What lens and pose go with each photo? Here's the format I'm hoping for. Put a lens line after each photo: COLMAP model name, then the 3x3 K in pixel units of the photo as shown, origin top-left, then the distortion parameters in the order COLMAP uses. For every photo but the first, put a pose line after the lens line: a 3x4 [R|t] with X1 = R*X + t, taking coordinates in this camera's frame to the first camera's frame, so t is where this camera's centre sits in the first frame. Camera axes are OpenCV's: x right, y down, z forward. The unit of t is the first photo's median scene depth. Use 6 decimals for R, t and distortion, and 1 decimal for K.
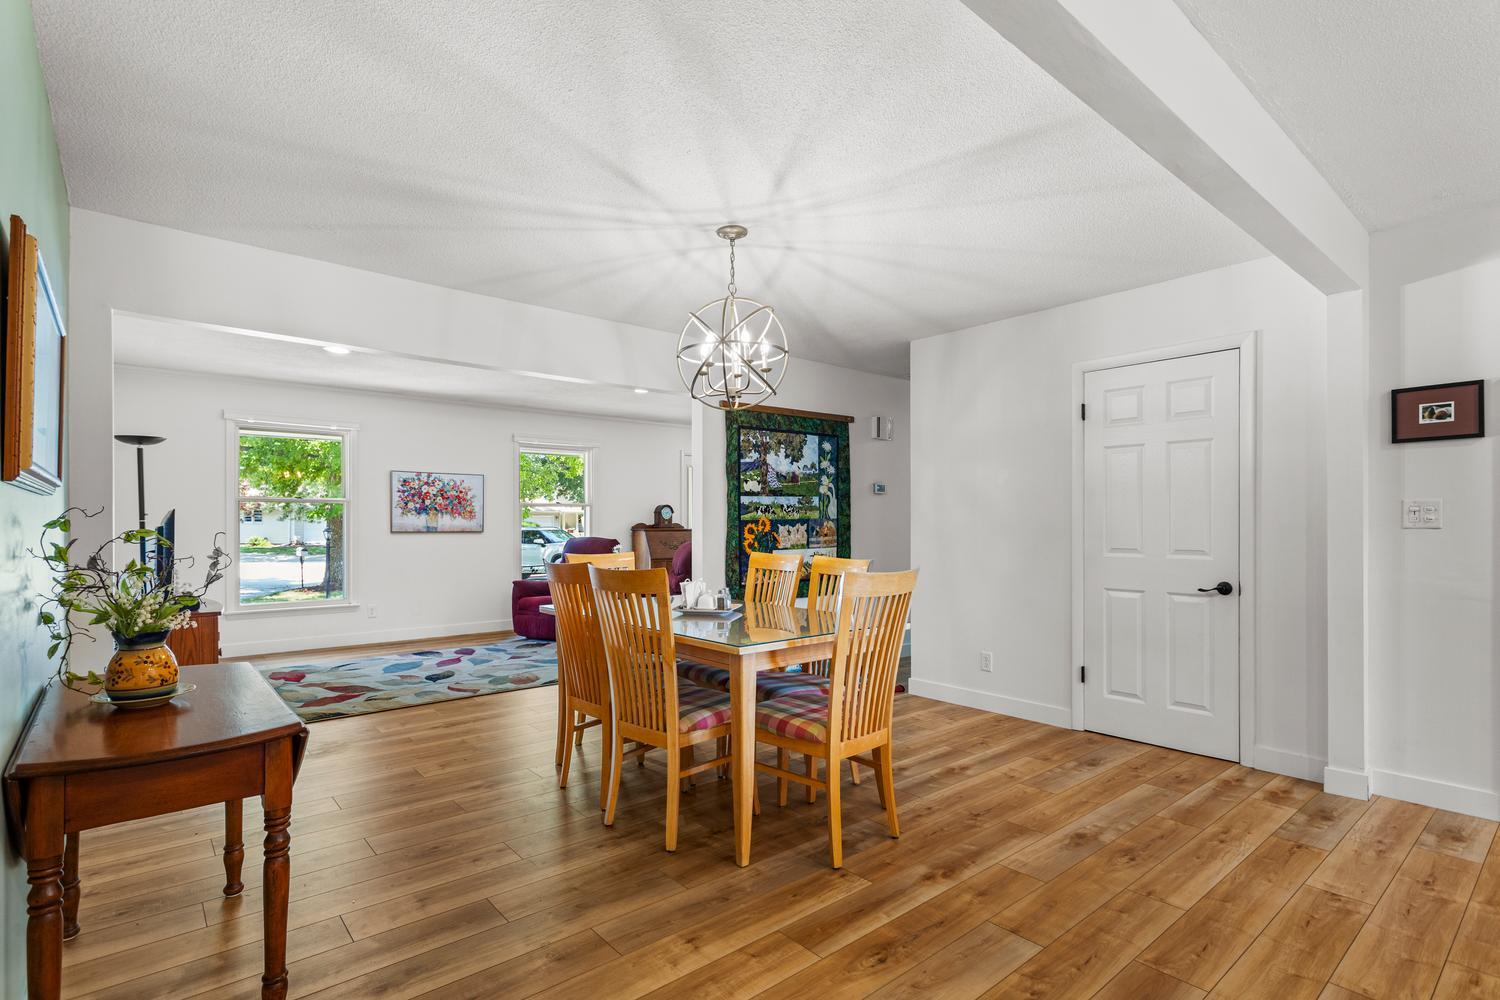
lens RADIAL K [[731.4, 0, 745.9], [0, 731.4, 529.7], [0, 0, 1]] dist [0.001992, 0.000727]
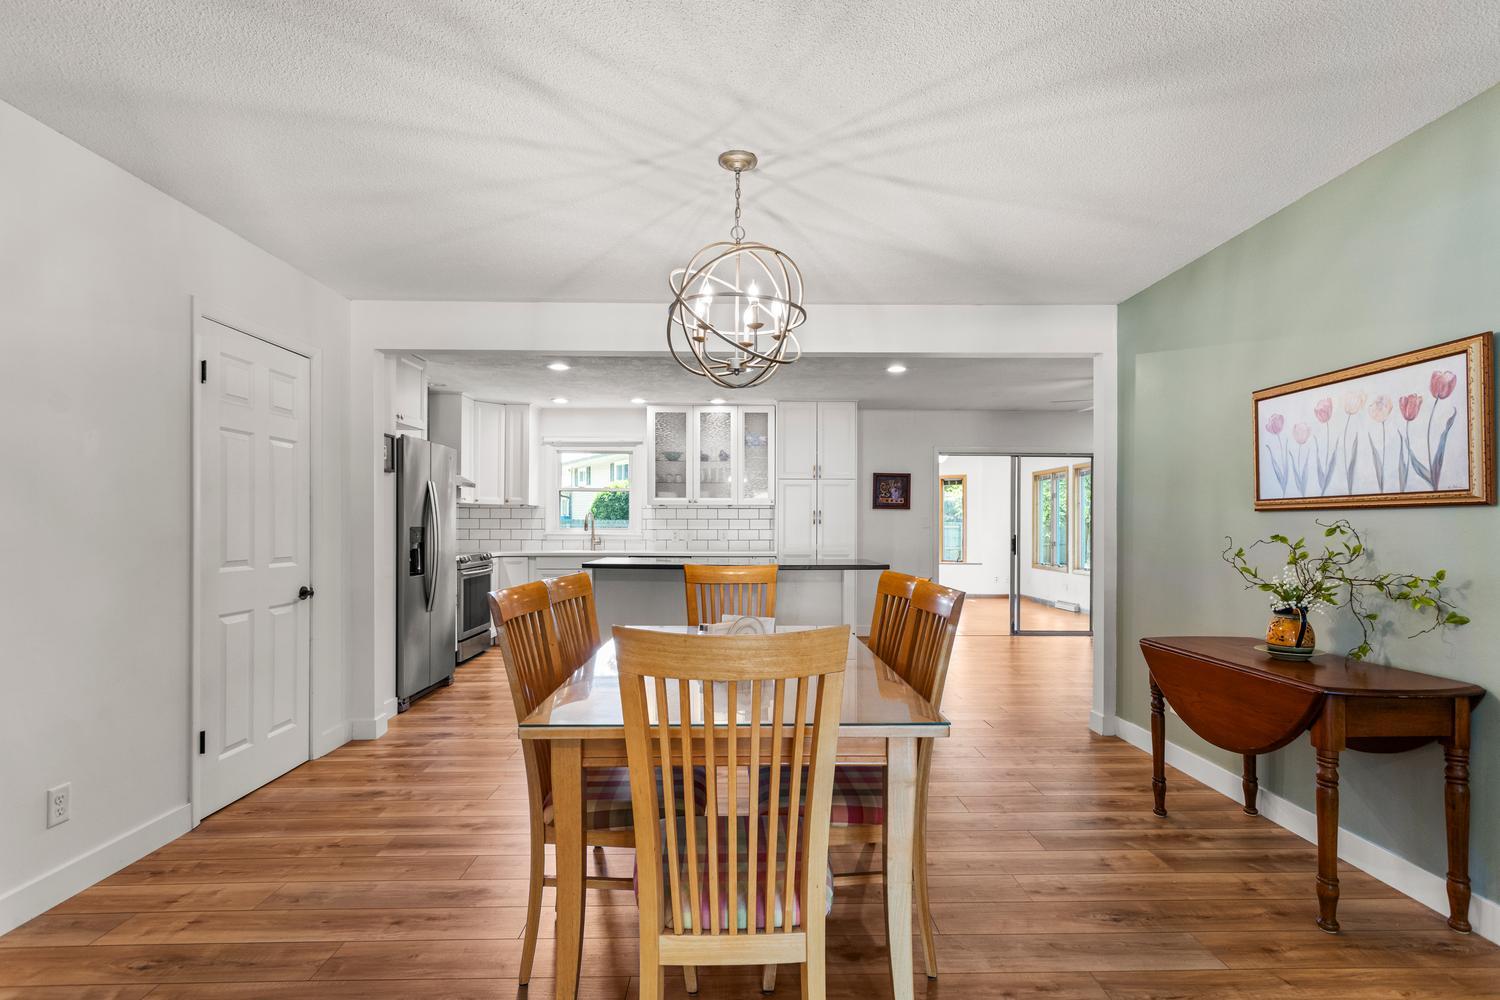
lens RADIAL K [[737.1, 0, 745.3], [0, 737.1, 526.9], [0, 0, 1]] dist [0.013959, 0.000973]
pose [[-0.776190, -0.002397, 0.630495, -0.312697], [0.004544, 0.999946, 0.009396, -0.012048], [-0.630483, 0.010158, -0.776137, 0.956267]]
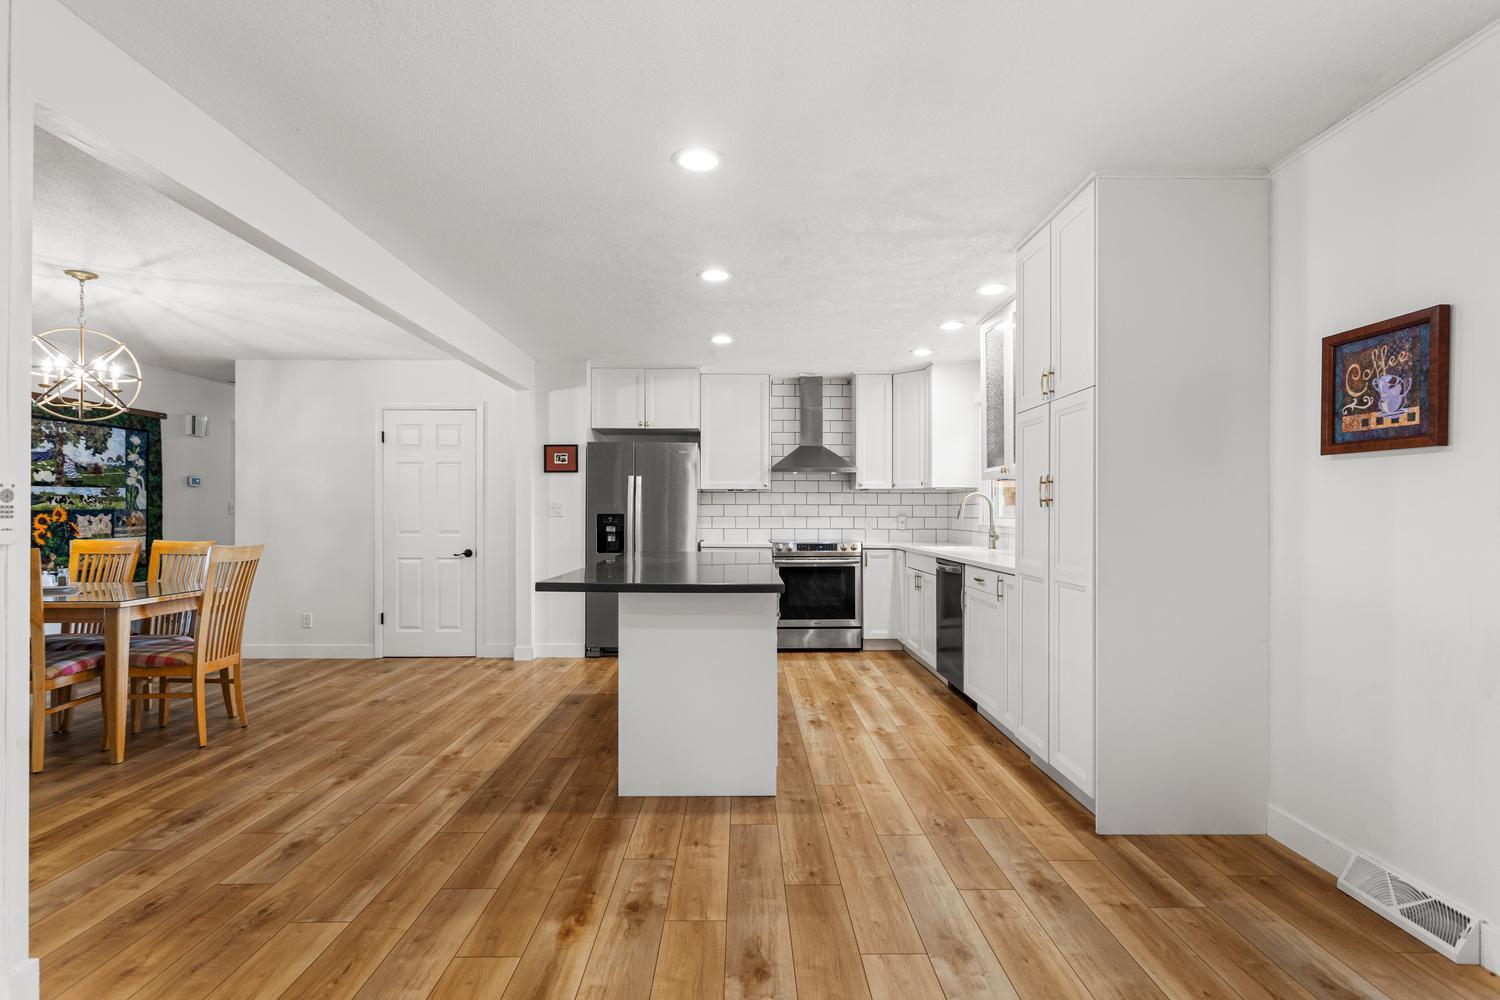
lens RADIAL K [[728.2, 0, 751.0], [0, 728.2, 508.2], [0, 0, 1]] dist [0.002424, 0.000972]
pose [[0.636686, 0.007409, 0.771088, -0.144215], [0.005437, 0.999886, -0.014097, 0.003304], [-0.771104, 0.013168, 0.636573, -0.371552]]
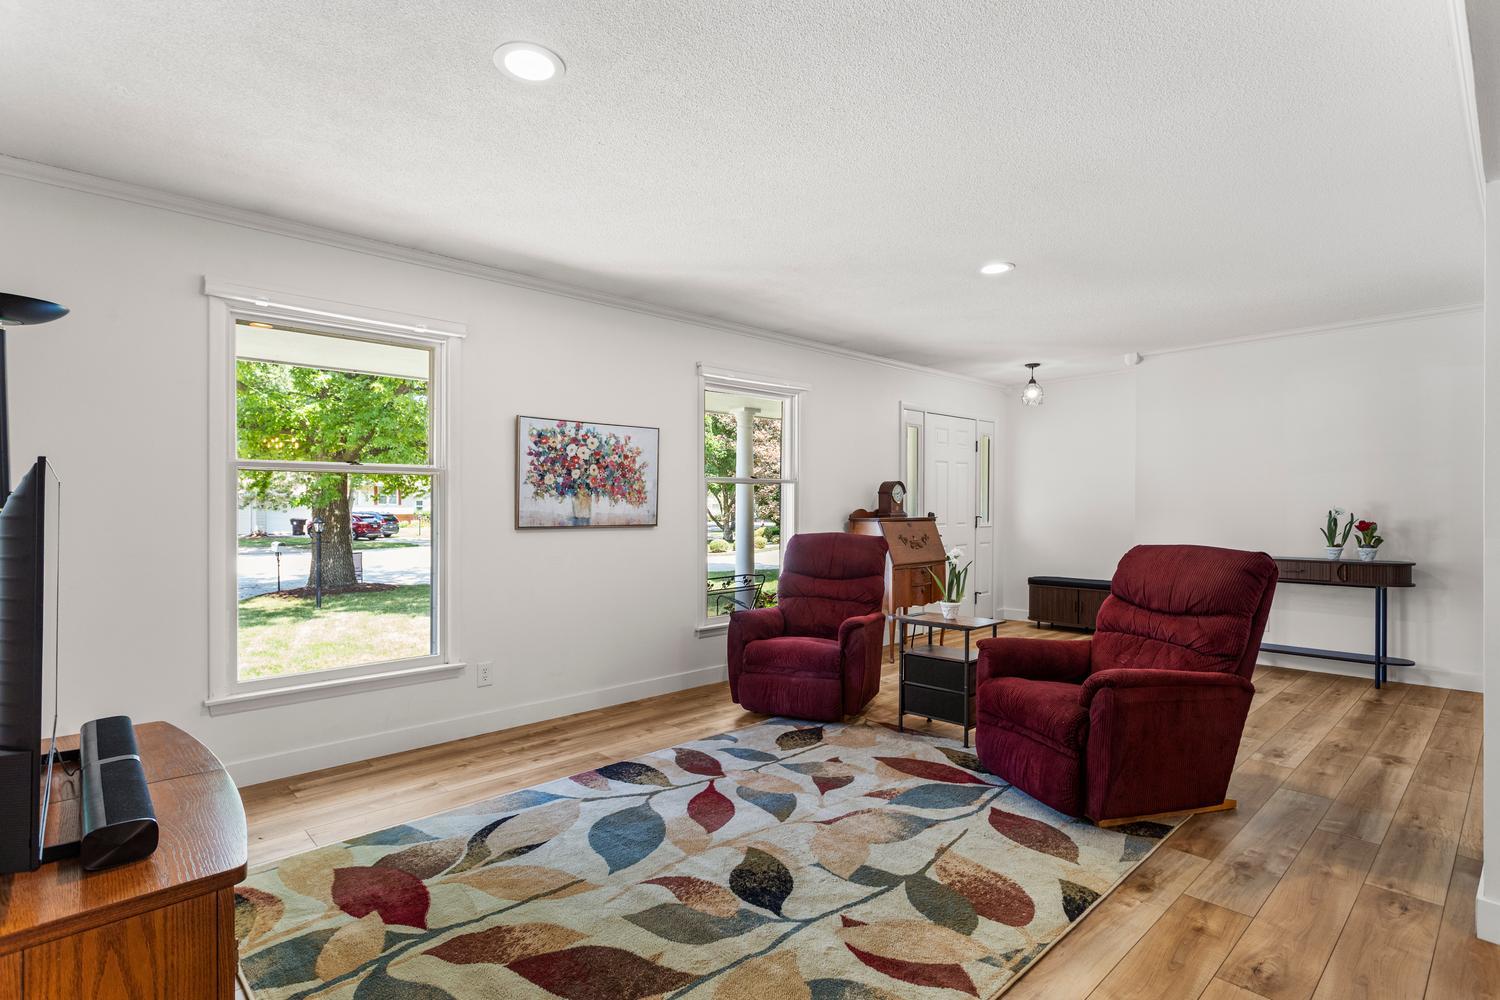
lens RADIAL K [[728.2, 0, 751.0], [0, 728.2, 508.2], [0, 0, 1]] dist [0.002424, 0.000972]
pose [[0.998704, -0.004867, 0.050656, -0.465015], [0.005402, 0.999931, -0.010425, -0.006720], [-0.050602, 0.010685, 0.998662, 0.614751]]
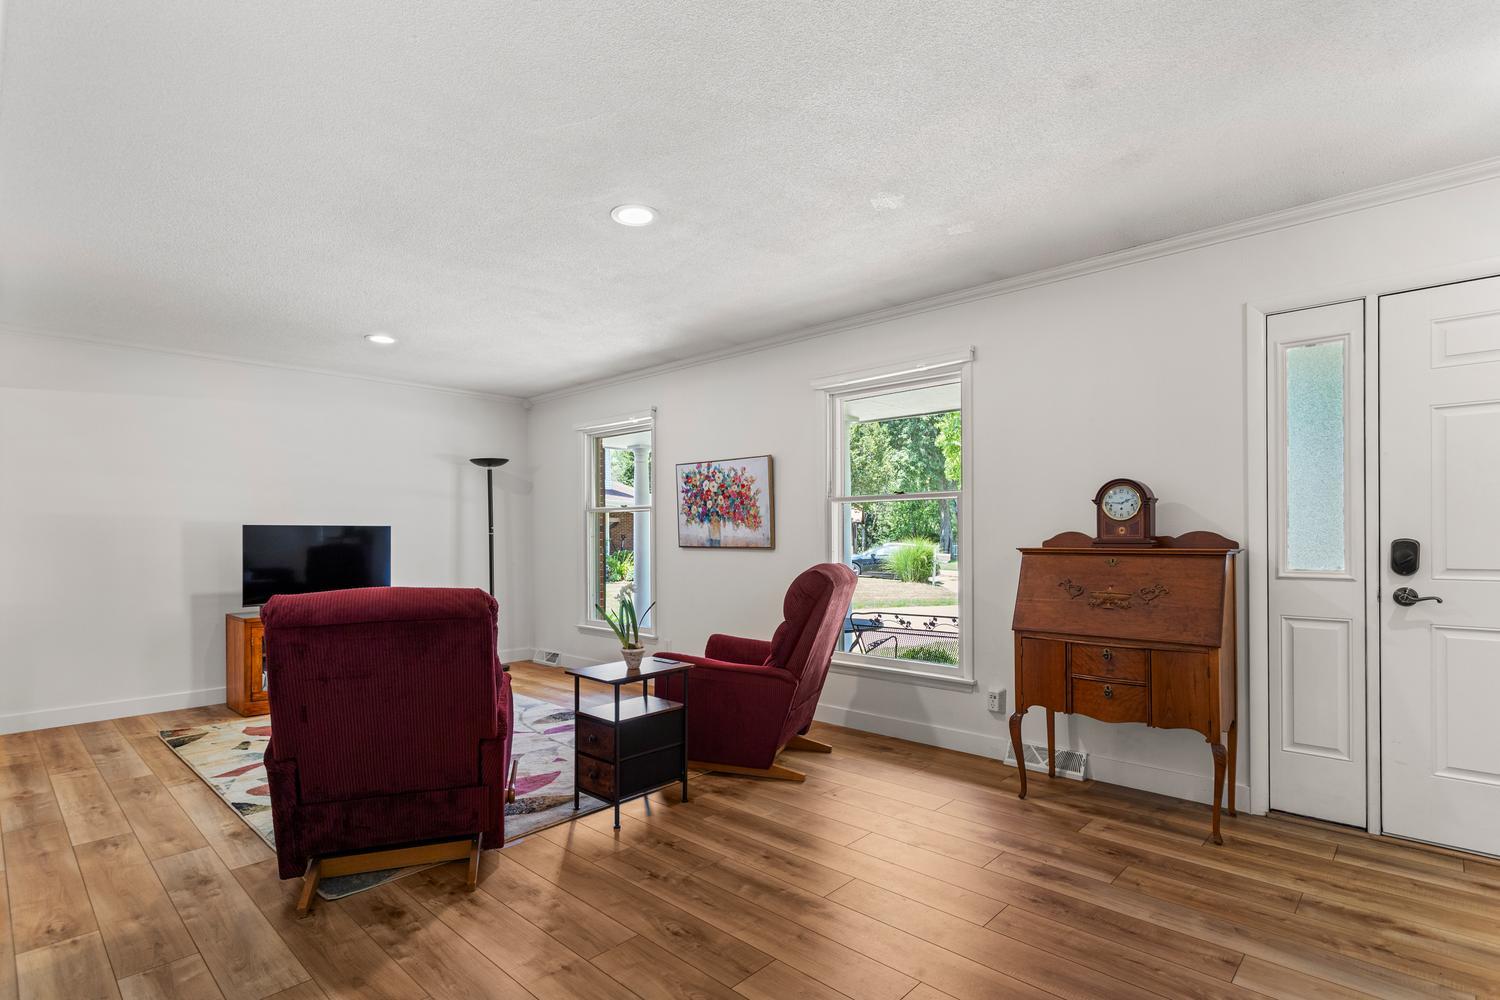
lens RADIAL K [[720.5, 0, 719.9], [0, 720.5, 533.8], [0, 0, 1]] dist [-0.000558, -0.000748]
pose [[0.106927, -0.001439, -0.994266, 0.348738], [-0.004998, 0.999986, -0.001985, -0.011631], [0.994254, 0.005181, 0.106919, 1.324714]]
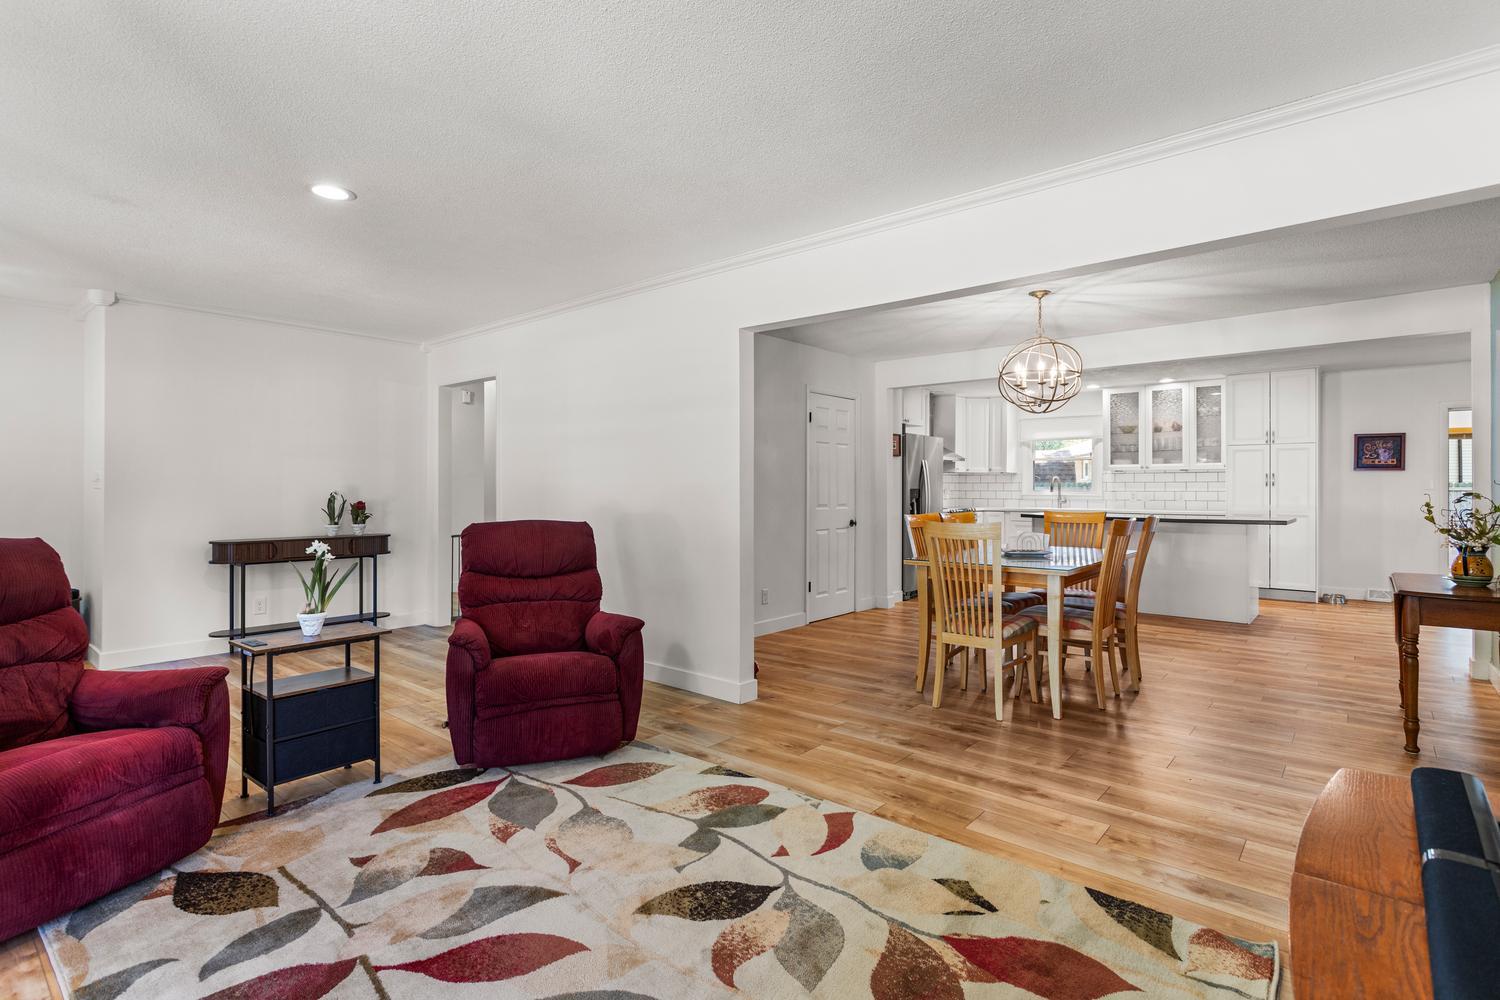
lens RADIAL K [[752.2, 0, 747.3], [0, 752.2, 490.9], [0, 0, 1]] dist [-0.000414, 0.000008]
pose [[-0.178037, -0.002713, 0.984020, -0.834851], [0.009425, 0.999946, 0.004462, -0.010740], [-0.983979, 0.010068, -0.178001, 1.098934]]
